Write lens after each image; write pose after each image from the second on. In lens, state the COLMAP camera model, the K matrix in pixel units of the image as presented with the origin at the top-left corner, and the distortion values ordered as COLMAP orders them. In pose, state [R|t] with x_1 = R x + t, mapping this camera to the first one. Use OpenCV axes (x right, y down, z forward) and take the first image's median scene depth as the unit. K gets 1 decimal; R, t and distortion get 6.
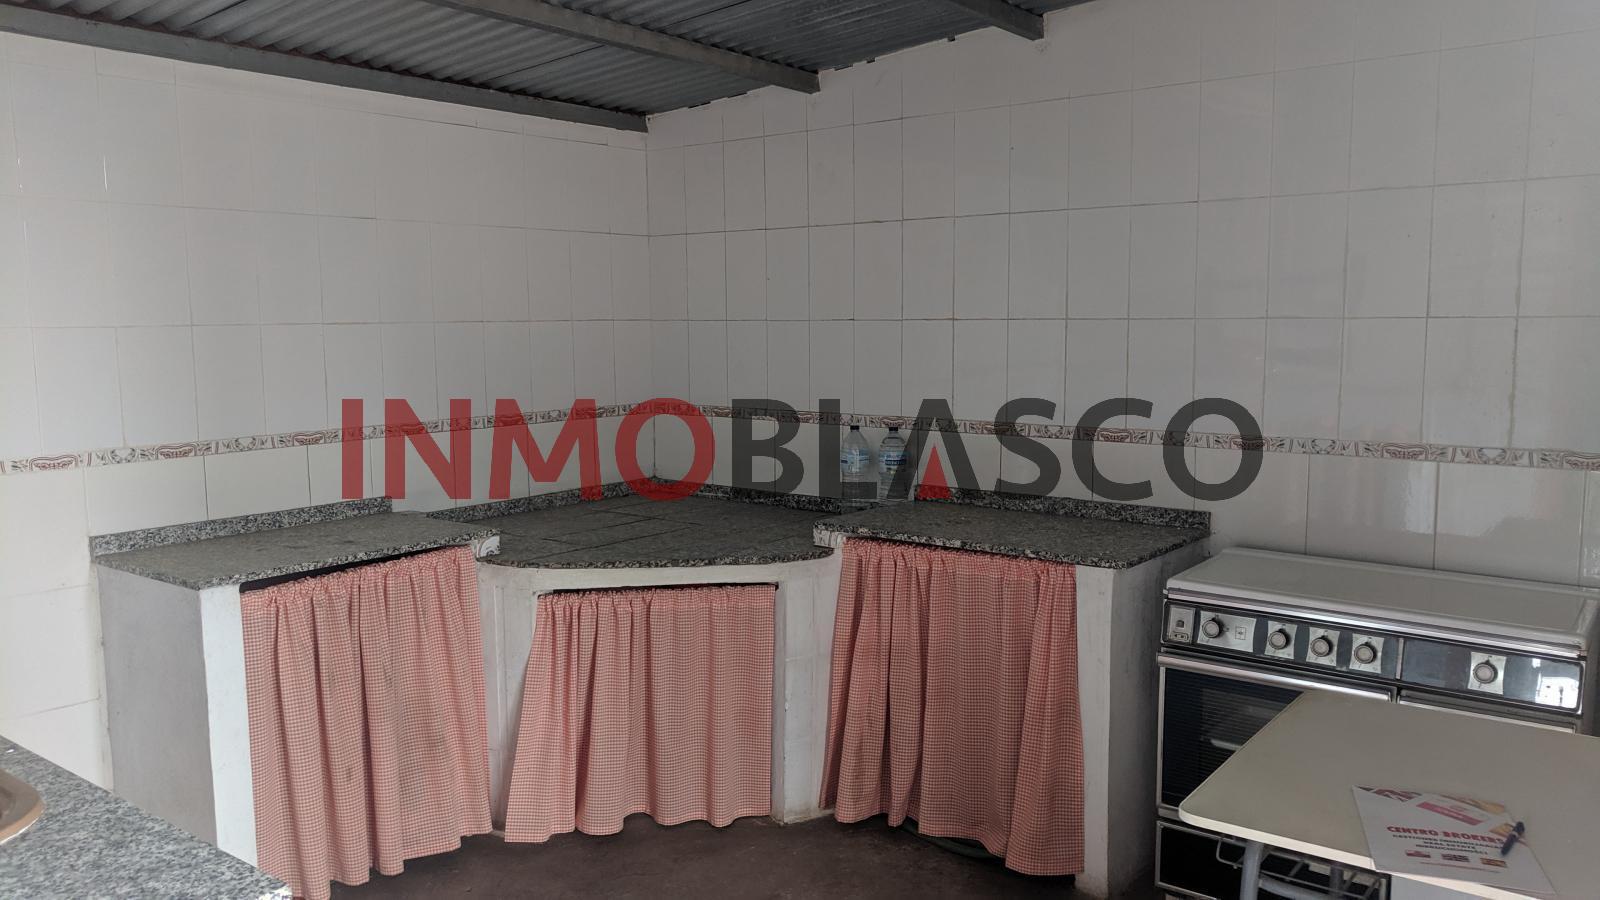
lens RADIAL K [[1205.6, 0, 794.1], [0, 1205.6, 446.8], [0, 0, 1]] dist [-0.000225, 0.005108]
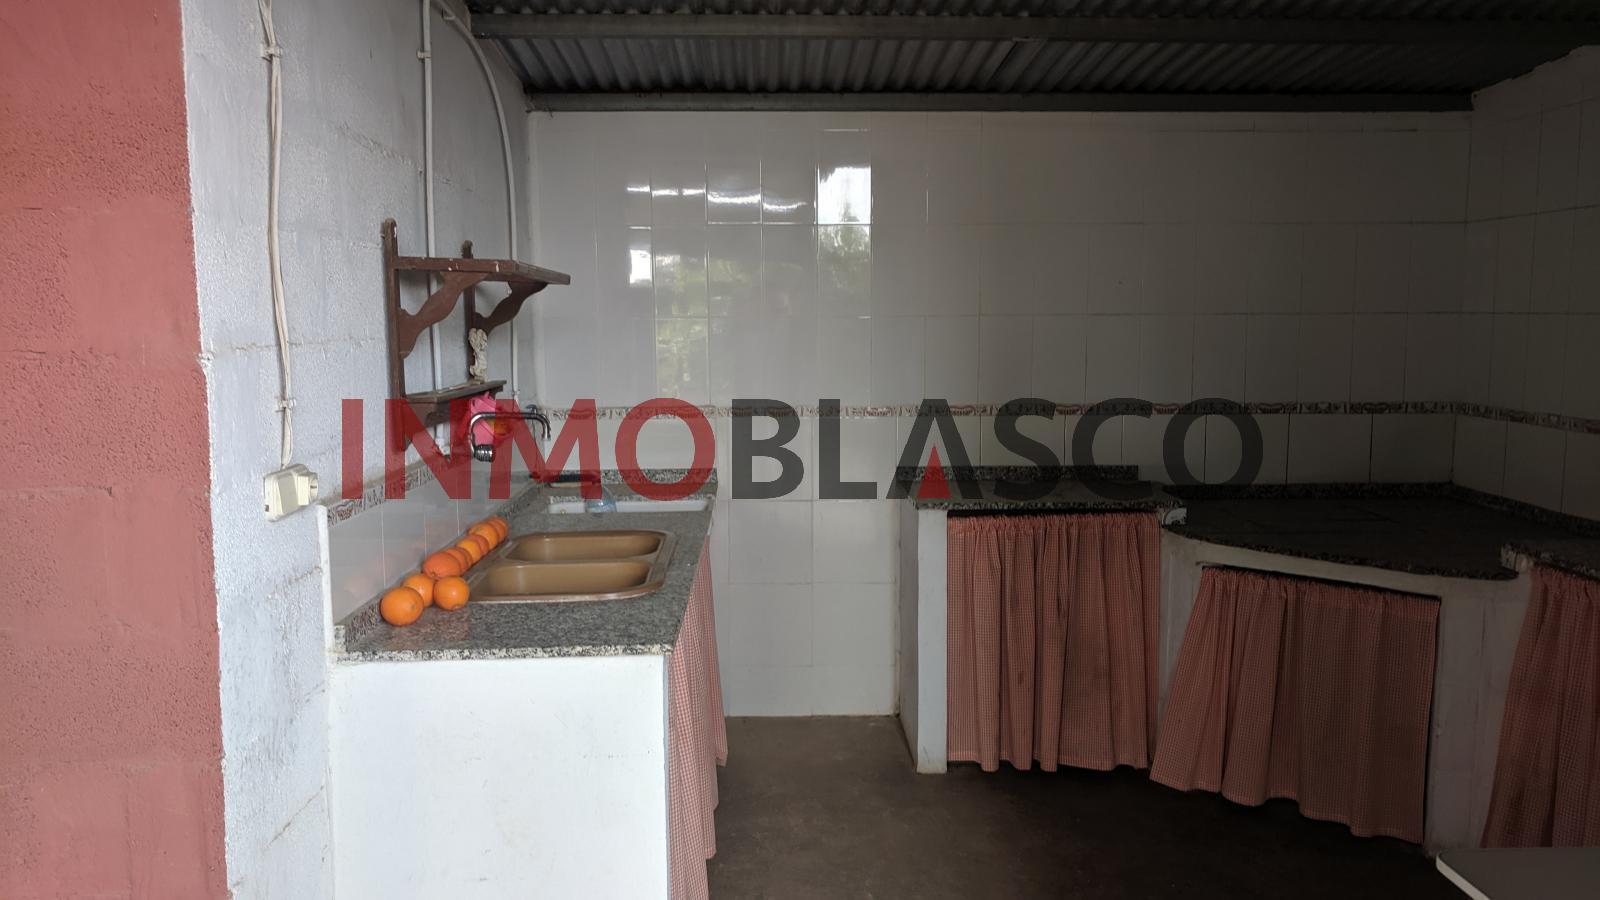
lens RADIAL K [[1205.6, 0, 794.1], [0, 1205.6, 446.8], [0, 0, 1]] dist [-0.000225, 0.005108]
pose [[0.625981, 0.091203, -0.774486, 0.383081], [-0.086573, 0.995126, 0.047212, -0.003041], [0.775018, 0.037495, 0.630826, 0.027543]]
